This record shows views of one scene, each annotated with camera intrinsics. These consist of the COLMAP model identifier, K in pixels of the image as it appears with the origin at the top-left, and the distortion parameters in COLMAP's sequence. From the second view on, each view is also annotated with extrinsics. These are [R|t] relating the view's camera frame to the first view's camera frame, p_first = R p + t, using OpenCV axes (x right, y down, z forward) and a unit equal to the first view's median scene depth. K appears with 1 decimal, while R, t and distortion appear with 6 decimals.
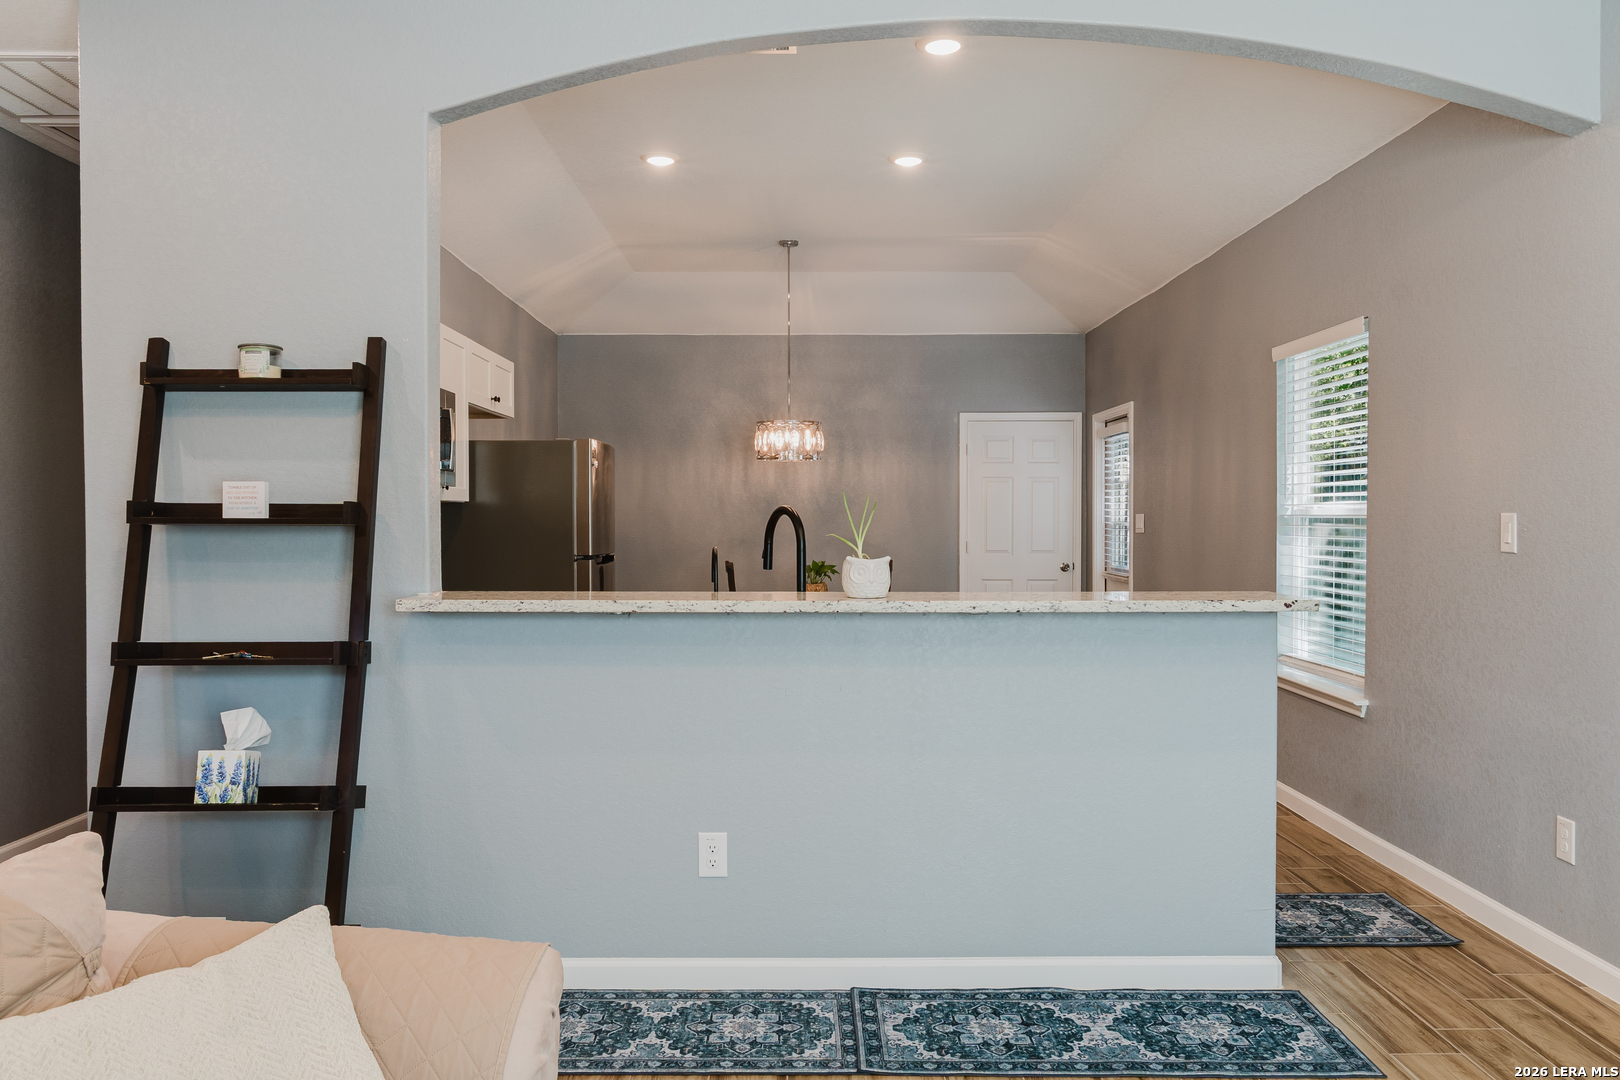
lens RADIAL K [[1193.0, 0, 811.0], [0, 1193.0, 548.4], [0, 0, 1]] dist [-0.016808, 0.013399]
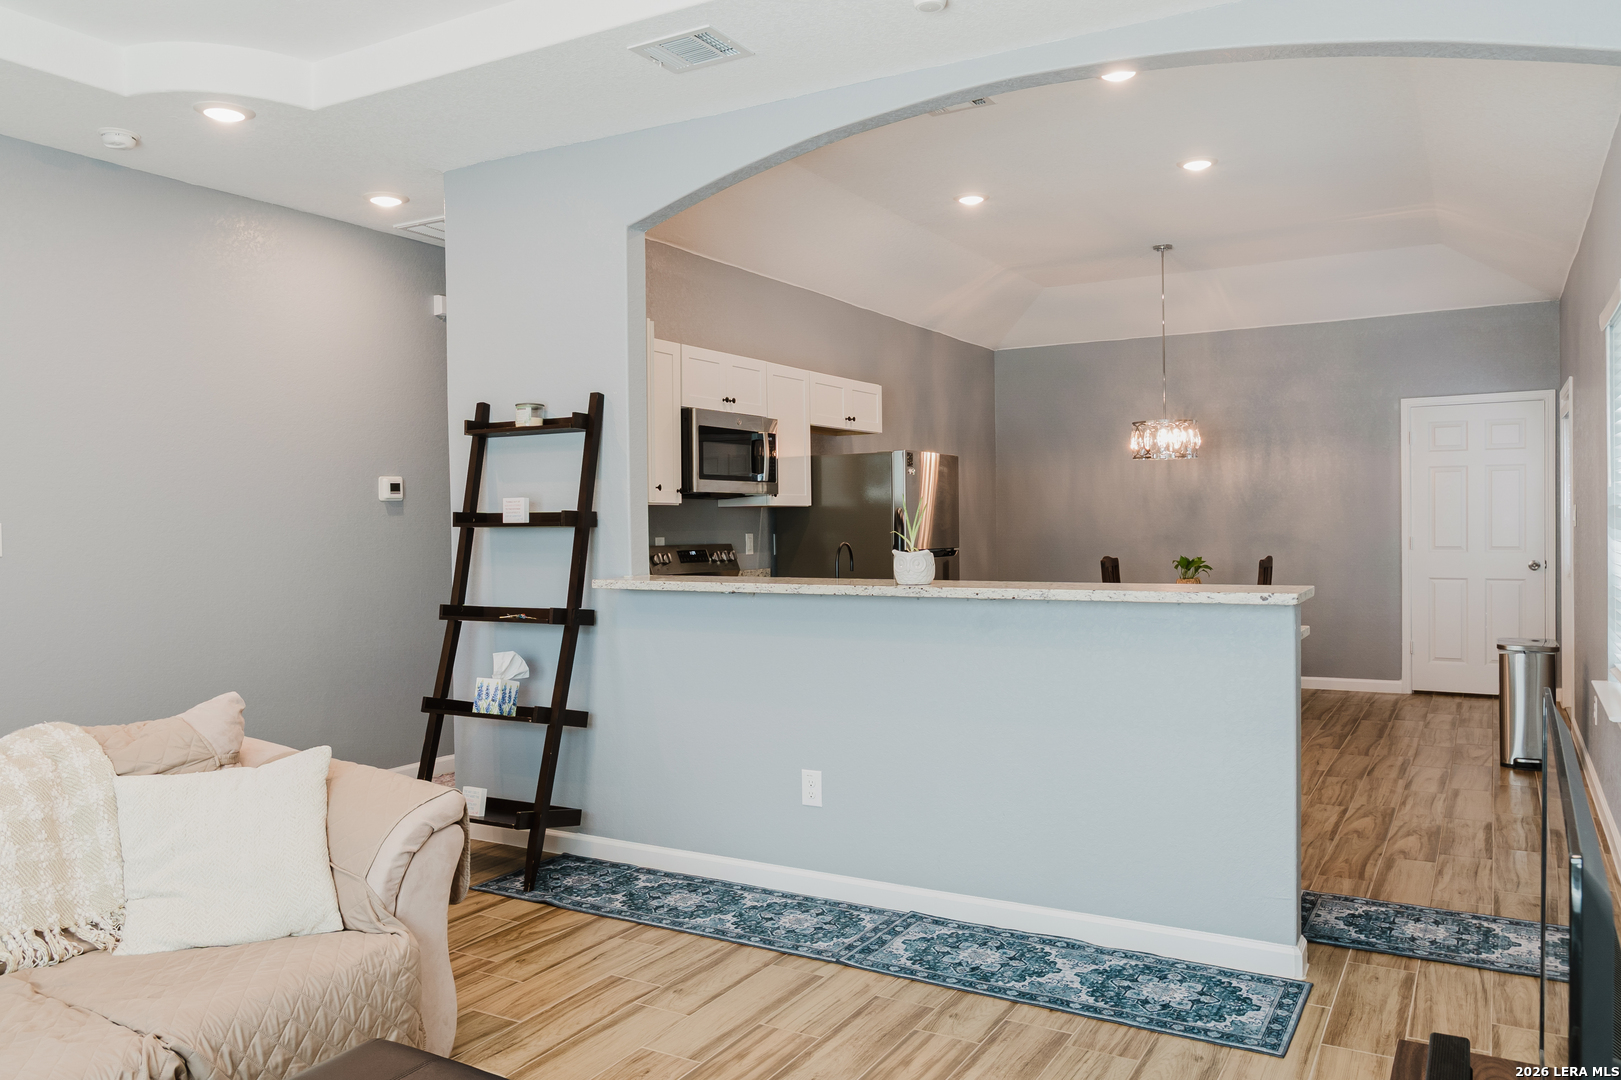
lens RADIAL K [[1193.8, 0, 815.1], [0, 1193.8, 538.5], [0, 0, 1]] dist [-0.016808, 0.013399]
pose [[0.863272, -0.002344, -0.504733, 0.553766], [-0.000637, 0.999983, -0.005733, 0.002337], [0.504738, 0.005271, 0.863256, -0.080690]]
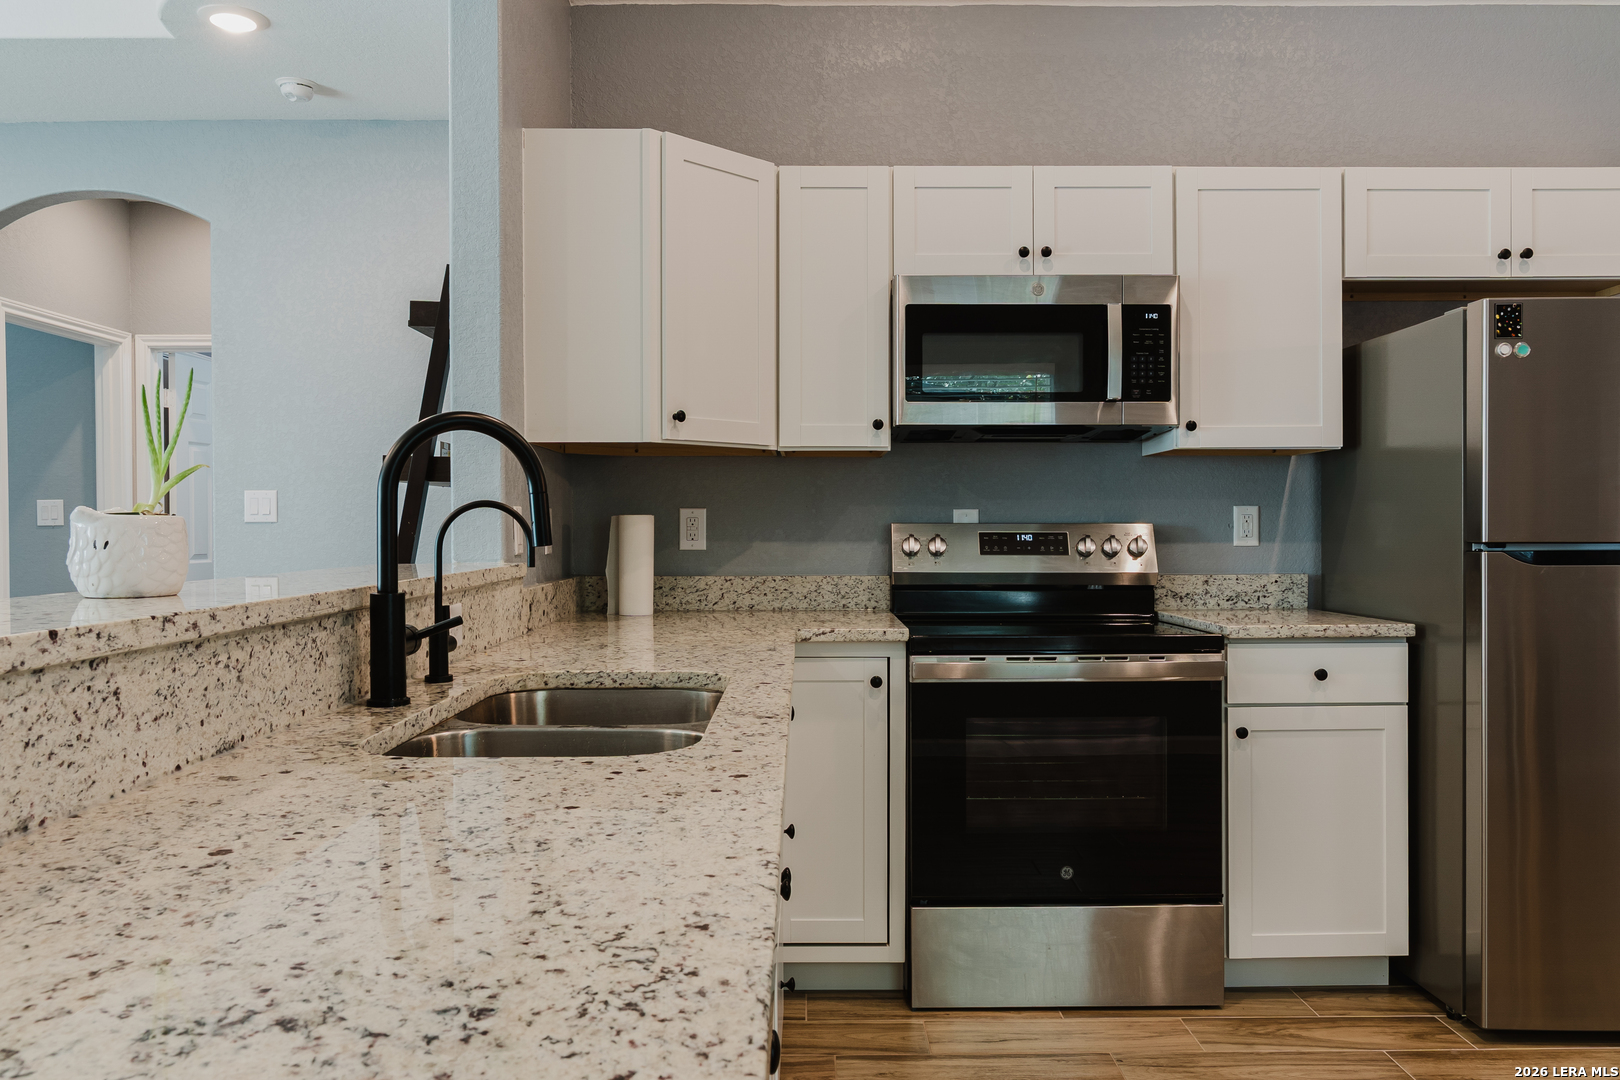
lens RADIAL K [[1193.0, 0, 811.9], [0, 1193.0, 537.6], [0, 0, 1]] dist [-0.016808, 0.013399]
pose [[-0.002082, 0.008237, -0.999964, 0.497627], [-0.020044, 0.999765, 0.008277, 0.009498], [0.999797, 0.020061, -0.001917, 1.235570]]
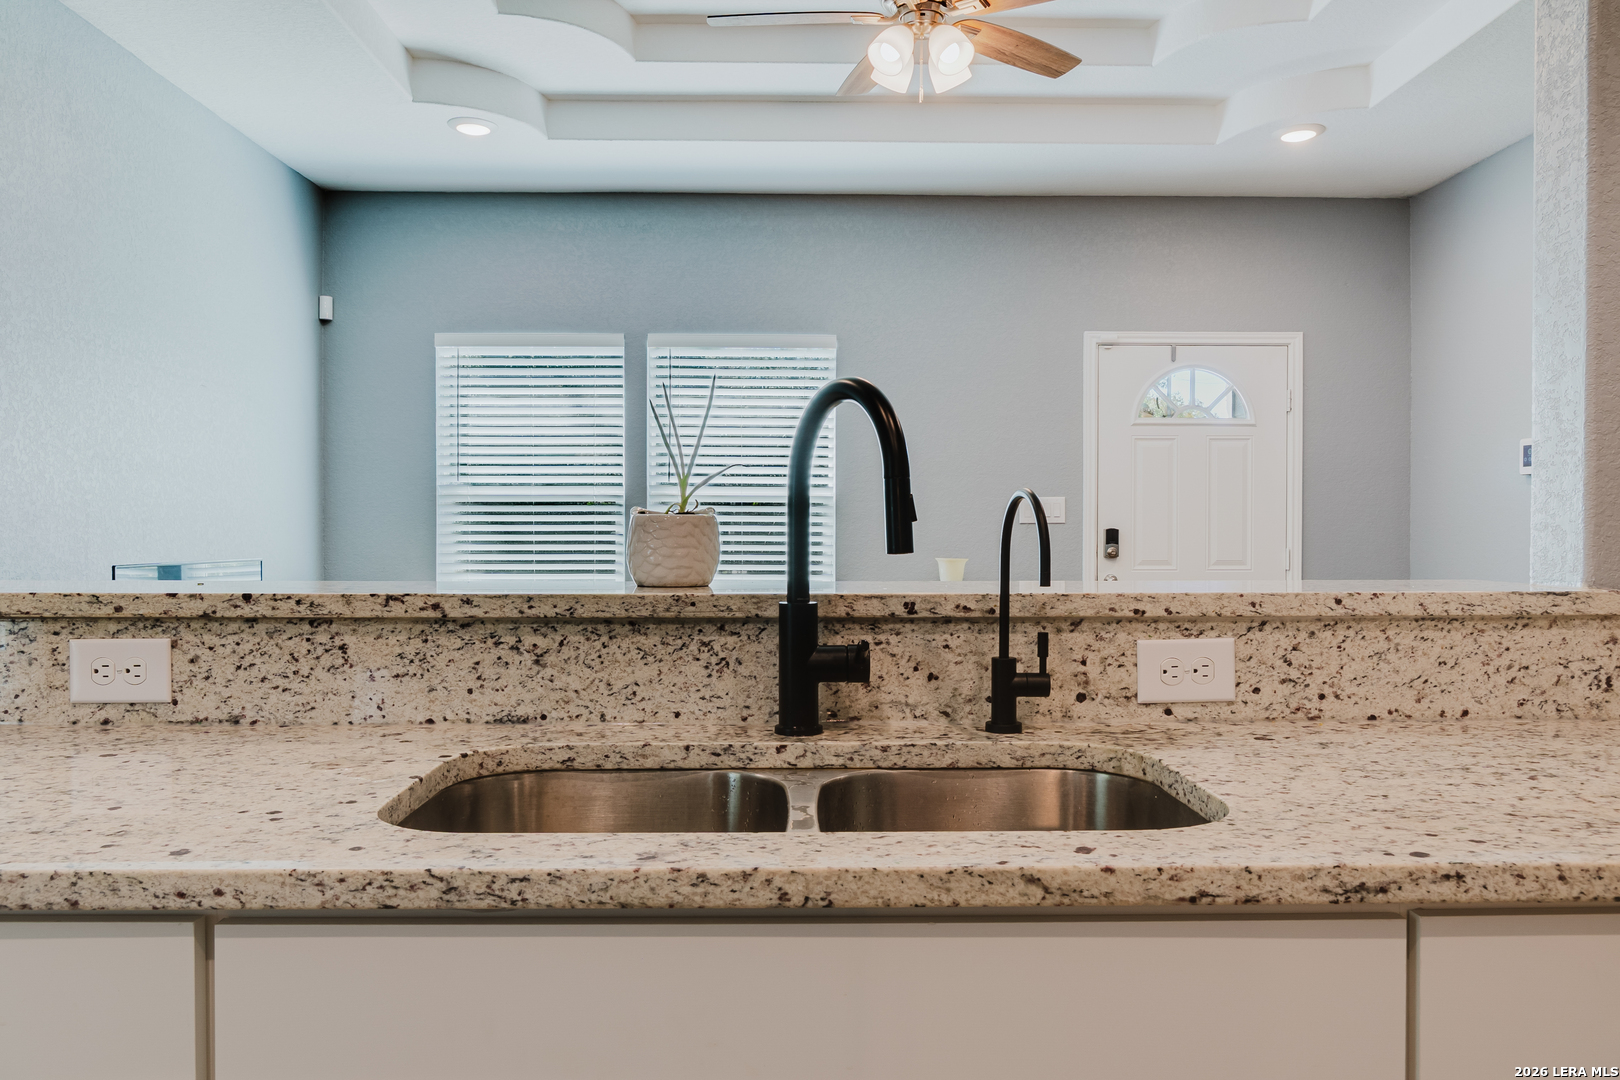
lens RADIAL K [[1193.0, 0, 808.2], [0, 1193.0, 538.5], [0, 0, 1]] dist [-0.016808, 0.013399]
pose [[-0.999986, -0.002346, -0.004710, -0.007814], [-0.002515, 0.999340, 0.036227, 0.001860], [0.004622, 0.036239, -0.999332, 1.488189]]
